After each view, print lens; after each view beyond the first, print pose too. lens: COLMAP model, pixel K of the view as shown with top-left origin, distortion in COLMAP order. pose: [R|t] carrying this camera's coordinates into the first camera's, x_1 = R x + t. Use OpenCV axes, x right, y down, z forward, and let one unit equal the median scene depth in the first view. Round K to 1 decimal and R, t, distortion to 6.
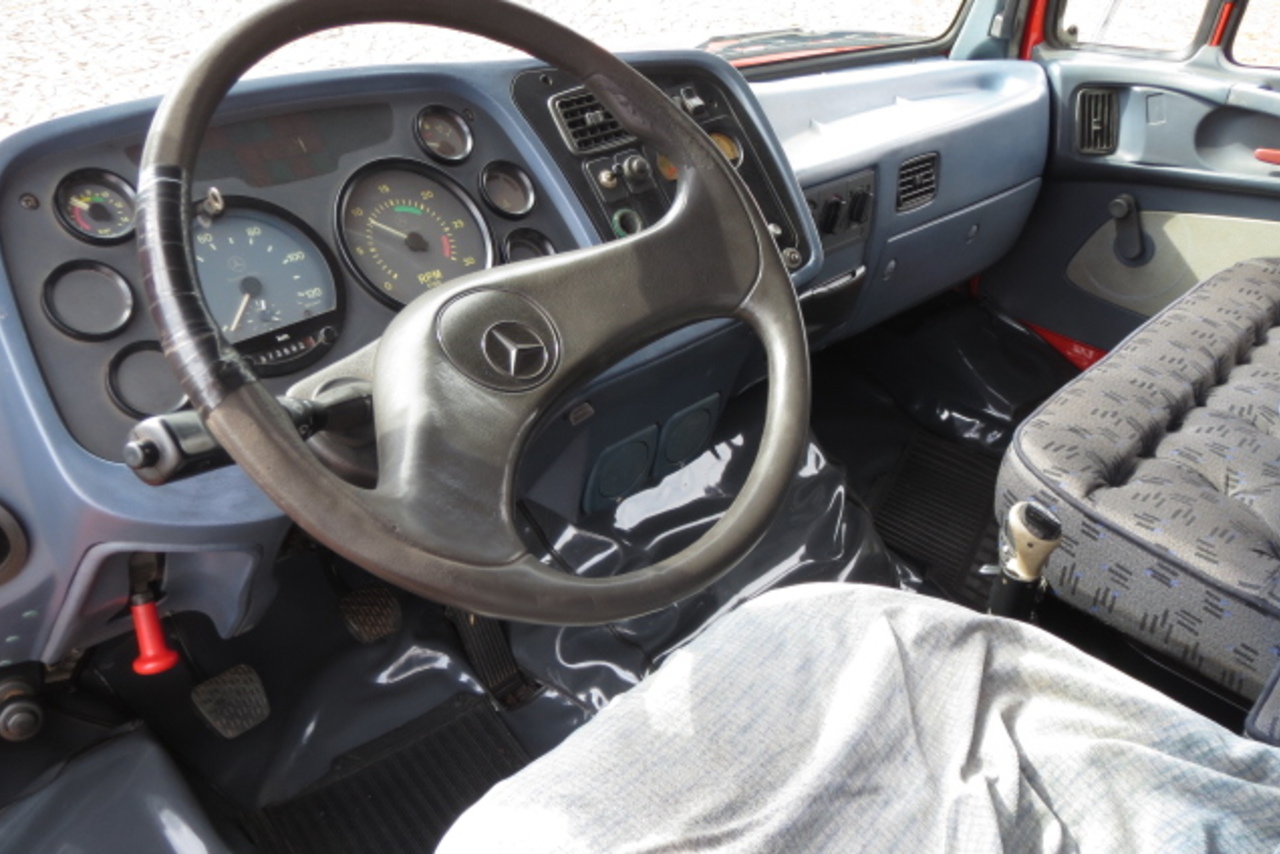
lens RADIAL K [[1068.6, 0, 631.7], [0, 1068.6, 438.1], [0, 0, 1]] dist [-0.015247, 0.011262]
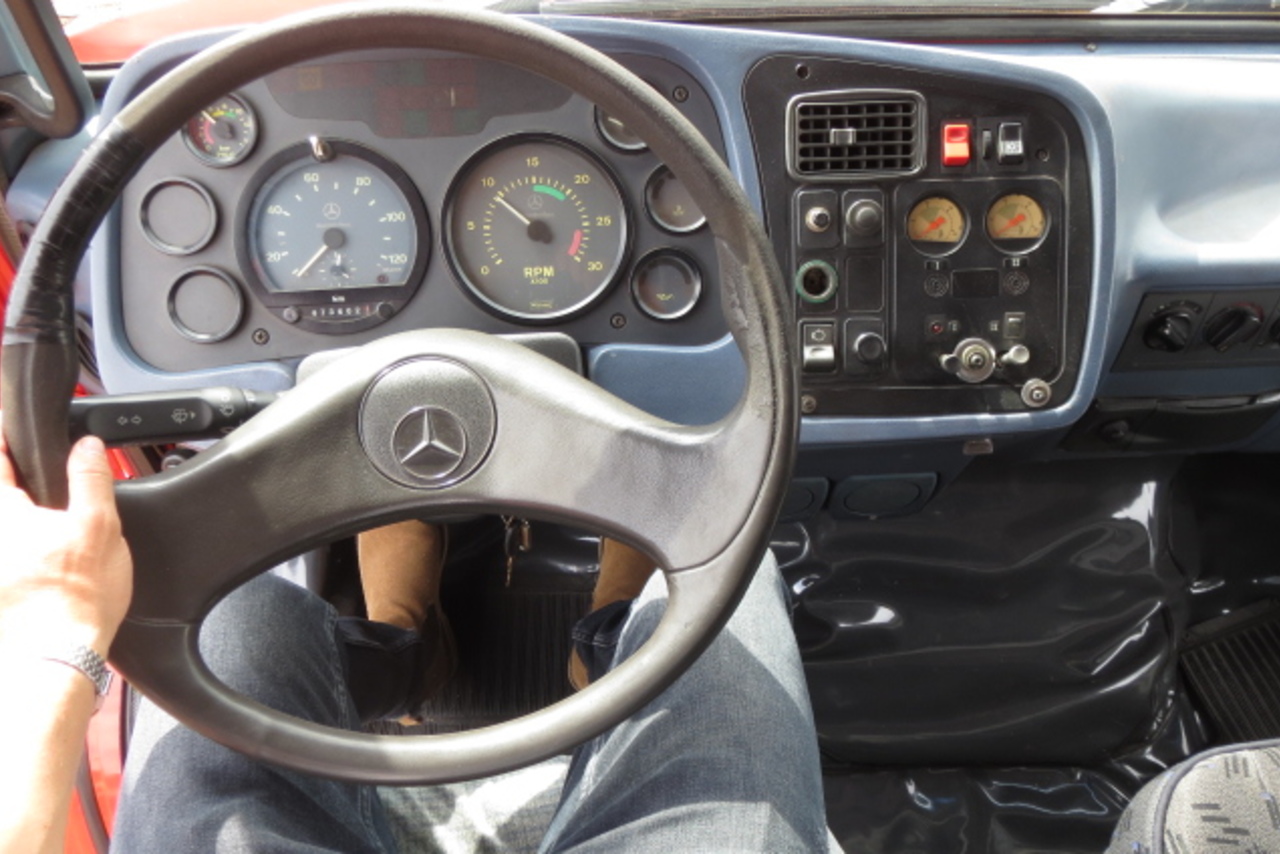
lens RADIAL K [[1068.6, 0, 631.7], [0, 1068.6, 438.1], [0, 0, 1]] dist [-0.015247, 0.011262]
pose [[0.741122, 0.500062, -0.447969, 0.366102], [-0.335725, 0.853869, 0.397738, -0.434269], [0.581401, -0.144378, 0.800705, 0.293512]]
